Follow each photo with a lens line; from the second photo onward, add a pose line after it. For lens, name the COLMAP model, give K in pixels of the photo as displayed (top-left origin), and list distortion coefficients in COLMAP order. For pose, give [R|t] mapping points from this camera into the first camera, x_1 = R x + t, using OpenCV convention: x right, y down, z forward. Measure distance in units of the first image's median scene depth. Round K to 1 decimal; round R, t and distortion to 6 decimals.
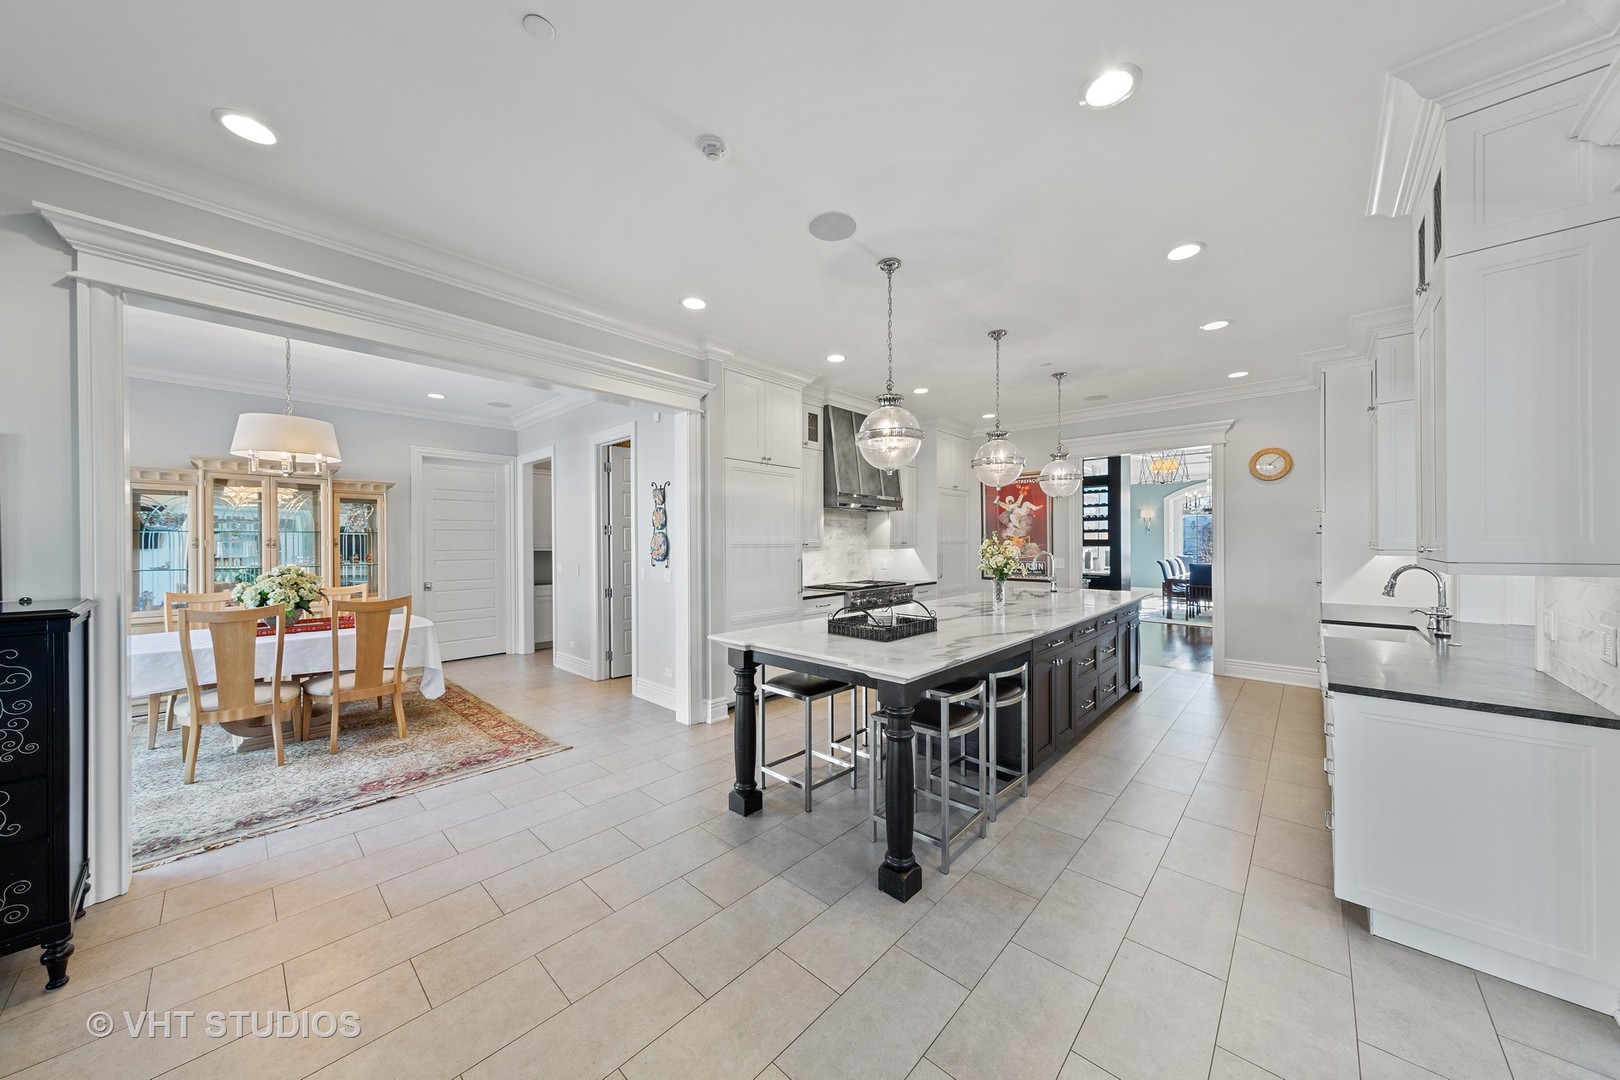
lens RADIAL K [[533.3, 0, 813.4], [0, 533.3, 544.2], [0, 0, 1]] dist [-0.000620, -0.000129]
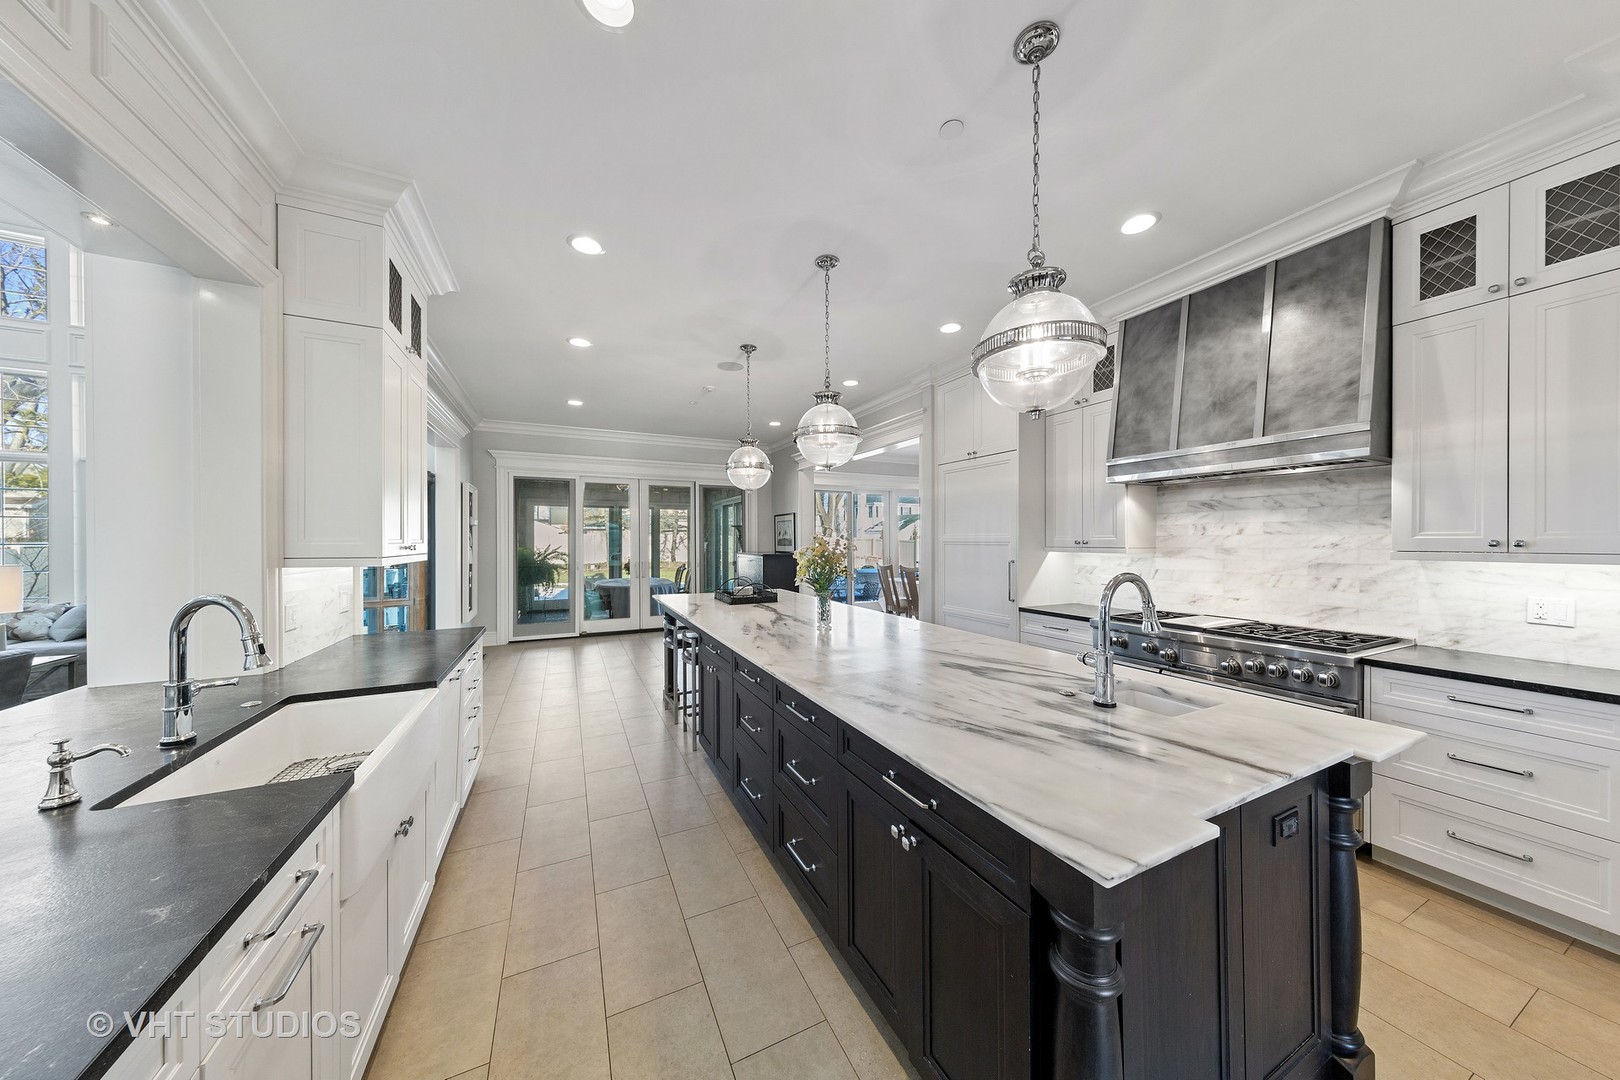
lens RADIAL K [[508.8, 0, 809.9], [0, 508.8, 536.3], [0, 0, 1]] dist [-0.001081, -0.000064]
pose [[-0.362754, 0.005889, -0.931866, 0.868381], [0.005936, 0.999974, 0.004008, -0.015150], [0.931866, -0.004077, -0.362780, 1.052012]]
